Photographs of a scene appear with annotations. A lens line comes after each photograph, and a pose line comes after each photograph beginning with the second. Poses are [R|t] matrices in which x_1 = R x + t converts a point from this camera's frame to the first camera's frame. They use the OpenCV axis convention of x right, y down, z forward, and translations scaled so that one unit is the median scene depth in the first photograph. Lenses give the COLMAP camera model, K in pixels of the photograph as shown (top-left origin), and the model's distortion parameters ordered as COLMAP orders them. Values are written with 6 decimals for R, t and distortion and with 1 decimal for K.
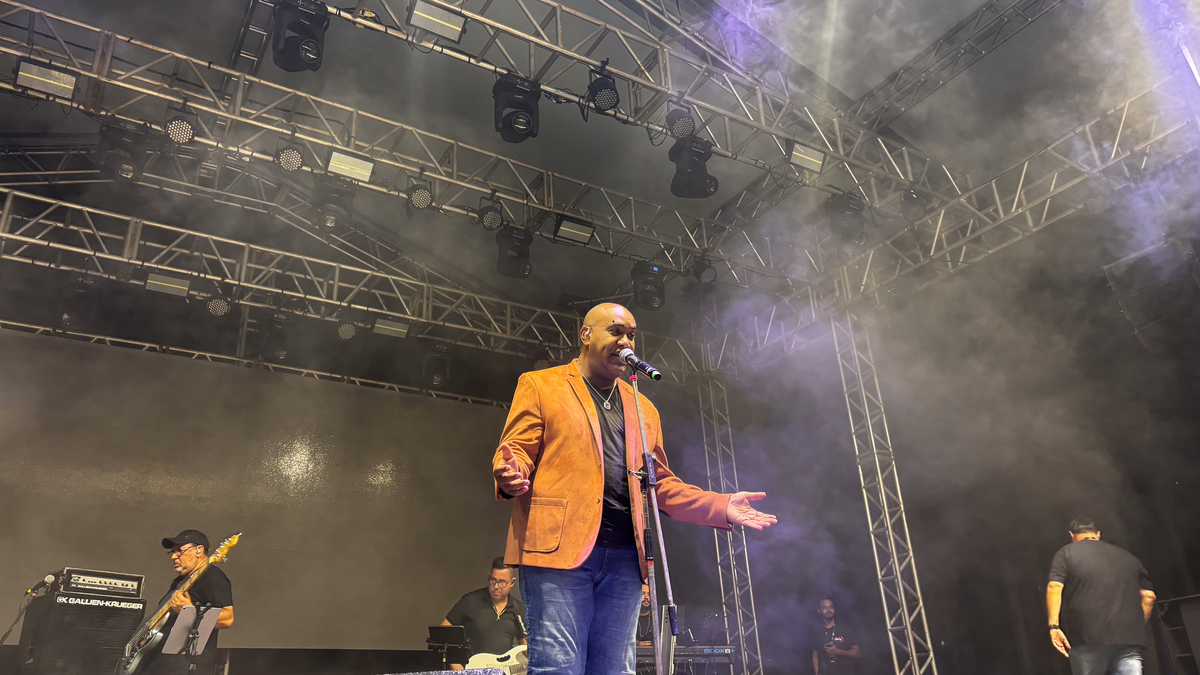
lens RADIAL K [[918.0, 0, 600.0], [0, 918.0, 337.5], [0, 0, 1]] dist [0.004109, 0.001843]
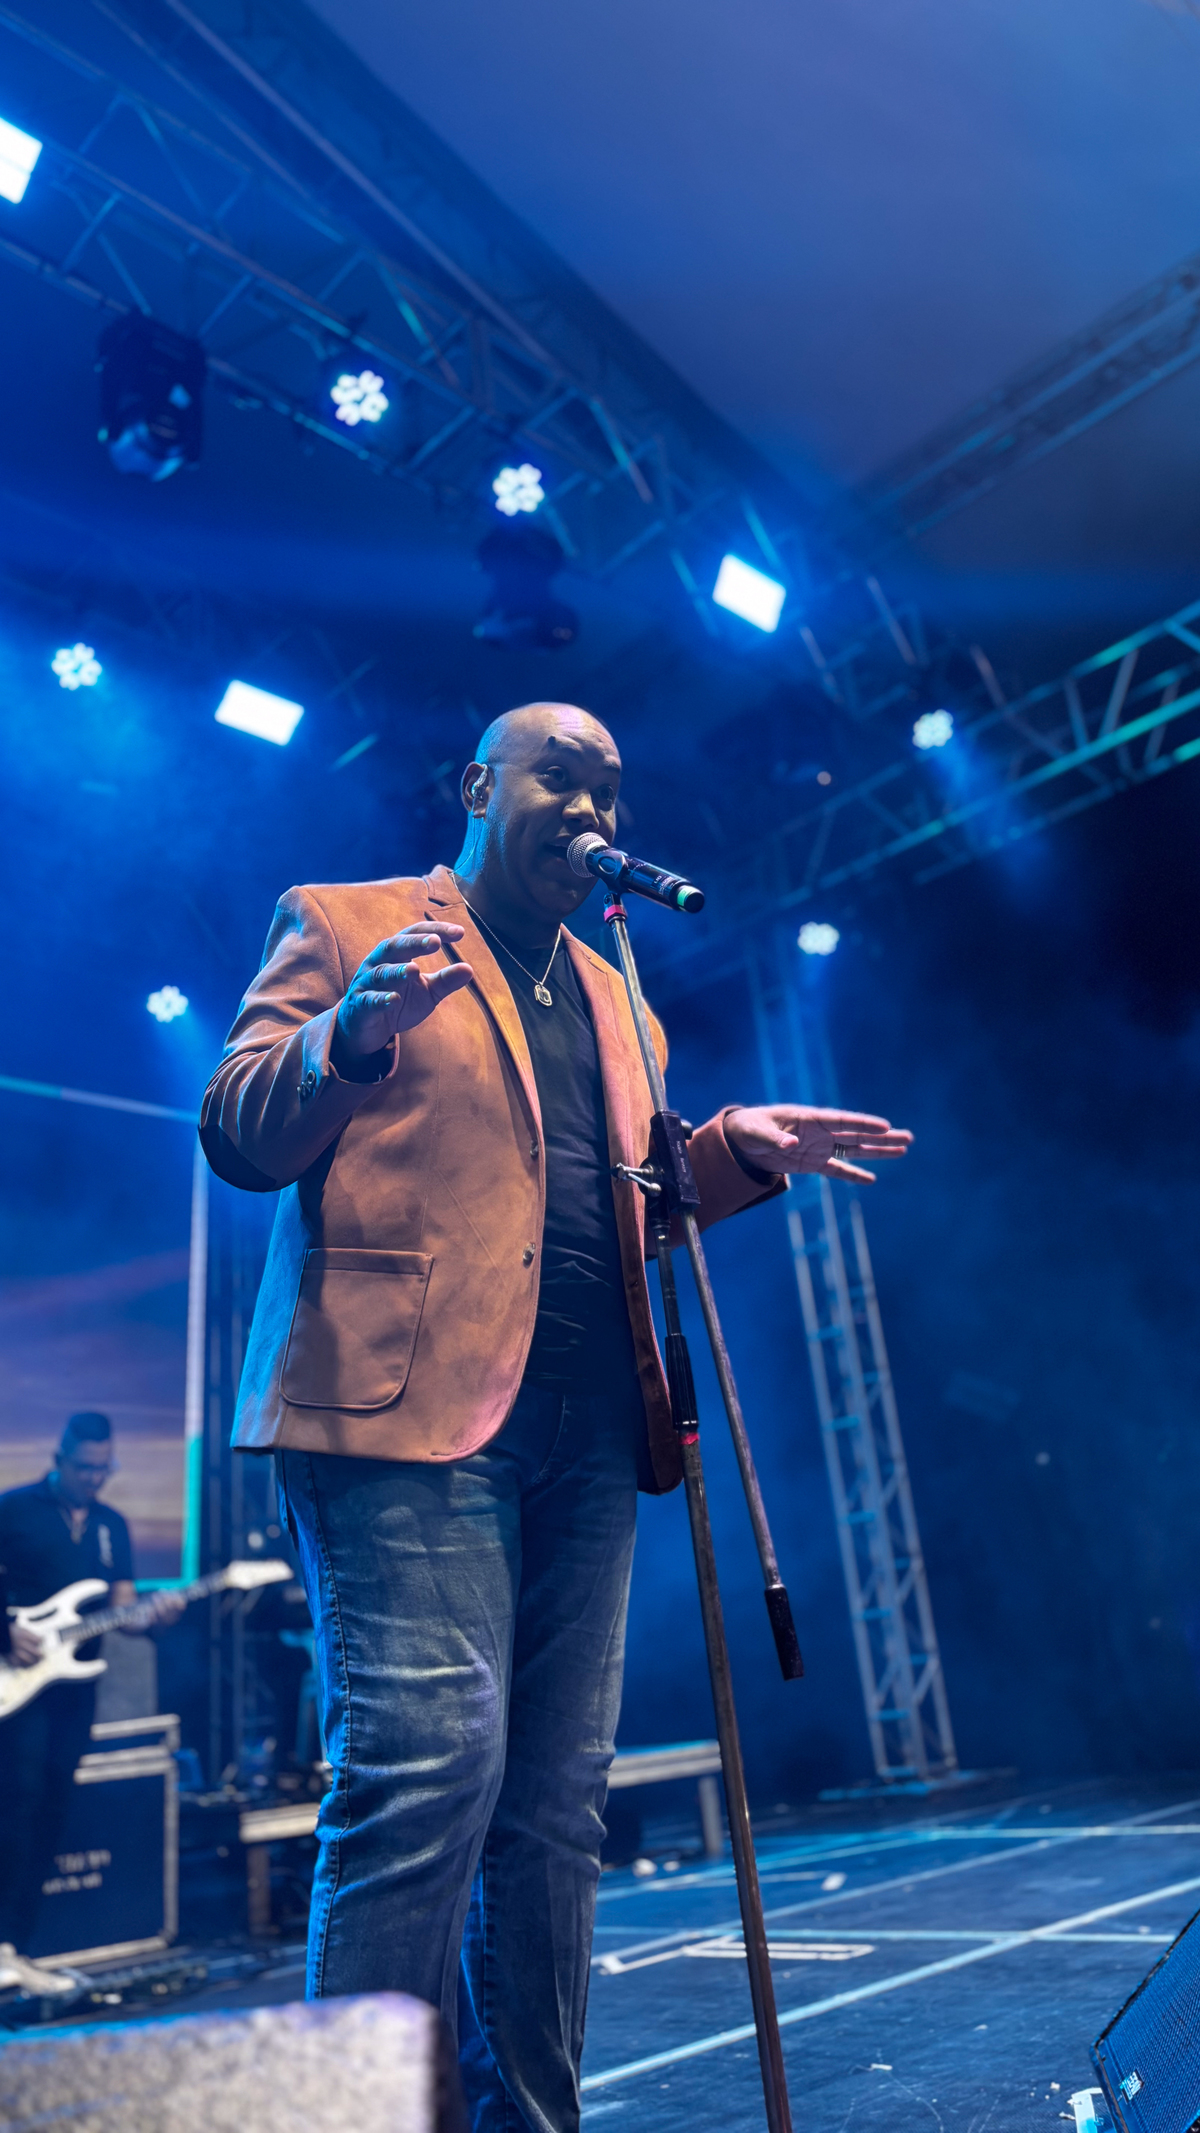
lens RADIAL K [[1631.8, 0, 600.0], [0, 1631.8, 1066.5], [0, 0, 1]] dist [0.004109, 0.001843]
pose [[0.975889, 0.011431, 0.217967, -0.106126], [-0.019659, 0.999172, 0.035617, 0.082587], [-0.217379, -0.039043, 0.975306, 0.391779]]
